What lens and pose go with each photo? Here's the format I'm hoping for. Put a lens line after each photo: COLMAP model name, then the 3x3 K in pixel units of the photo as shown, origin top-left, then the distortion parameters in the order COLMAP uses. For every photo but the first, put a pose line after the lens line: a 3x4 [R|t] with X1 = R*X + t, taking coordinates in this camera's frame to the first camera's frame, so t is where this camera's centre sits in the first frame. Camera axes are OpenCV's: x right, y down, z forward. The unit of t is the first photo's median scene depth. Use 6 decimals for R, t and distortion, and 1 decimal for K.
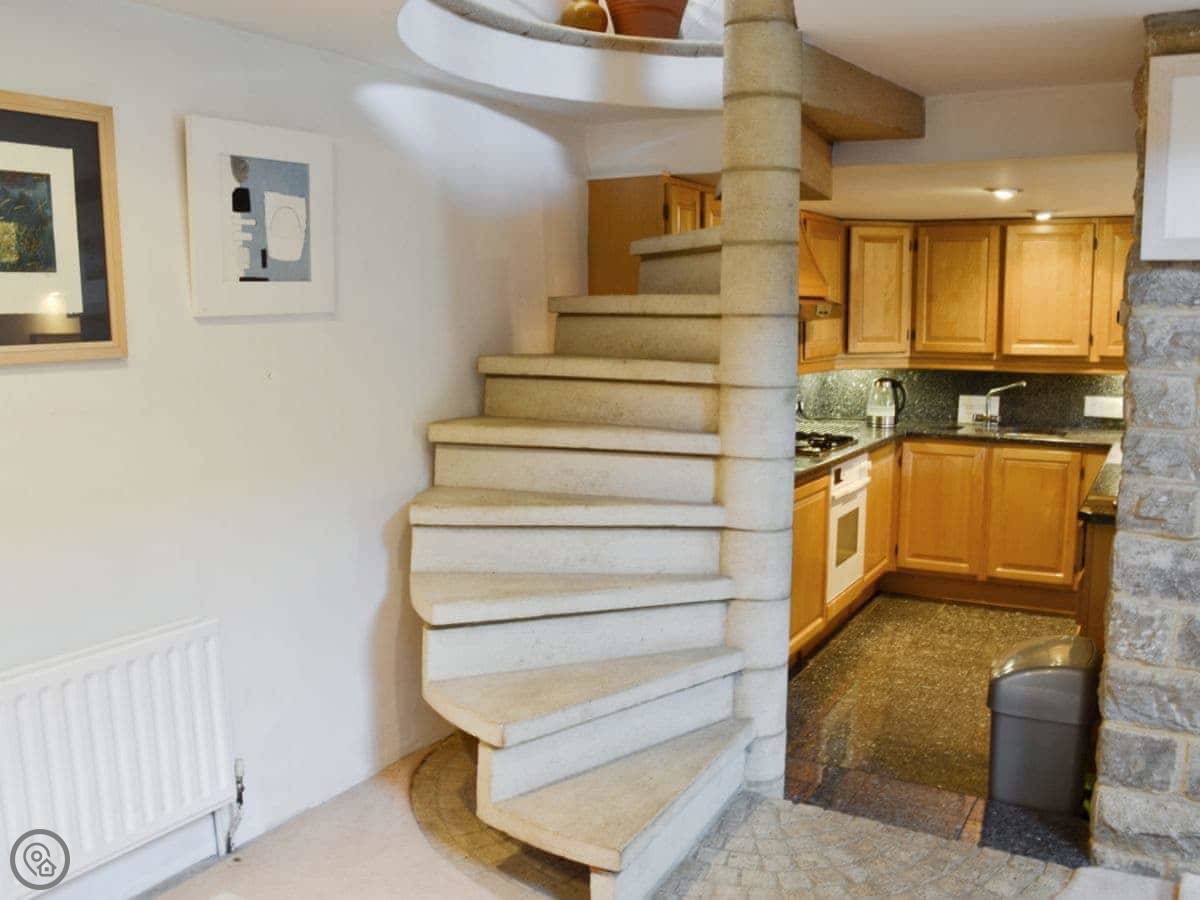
lens RADIAL K [[1109.7, 0, 600.0], [0, 1109.7, 450.0], [0, 0, 1]] dist [-0.081753, -0.000971]
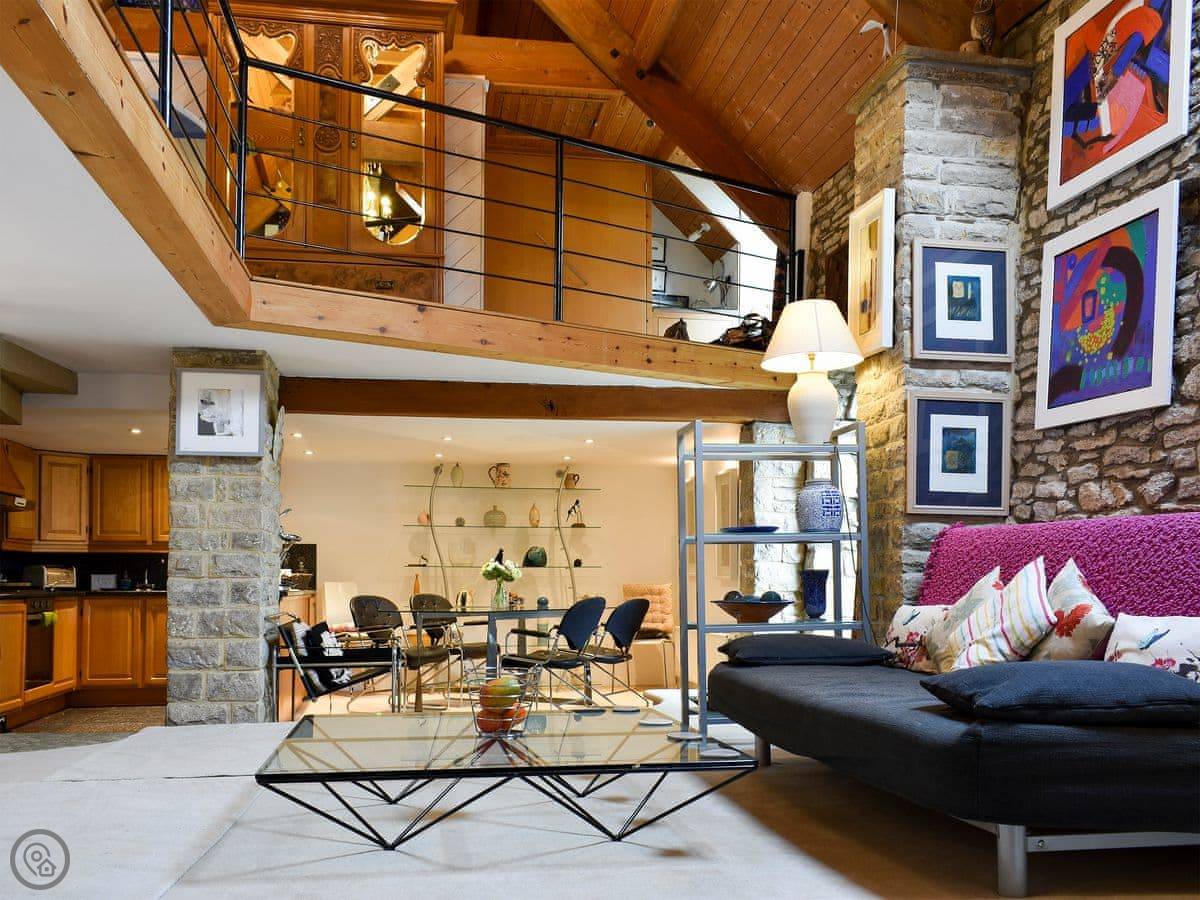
lens RADIAL K [[1088.1, 0, 599.7], [0, 1088.1, 540.2], [0, 0, 1]] dist [-0.001416, -0.000674]
pose [[0.782235, 0.020532, 0.622645, -0.196901], [0.085750, 0.986395, -0.140255, 0.376070], [-0.617054, 0.163104, 0.769832, -1.188730]]
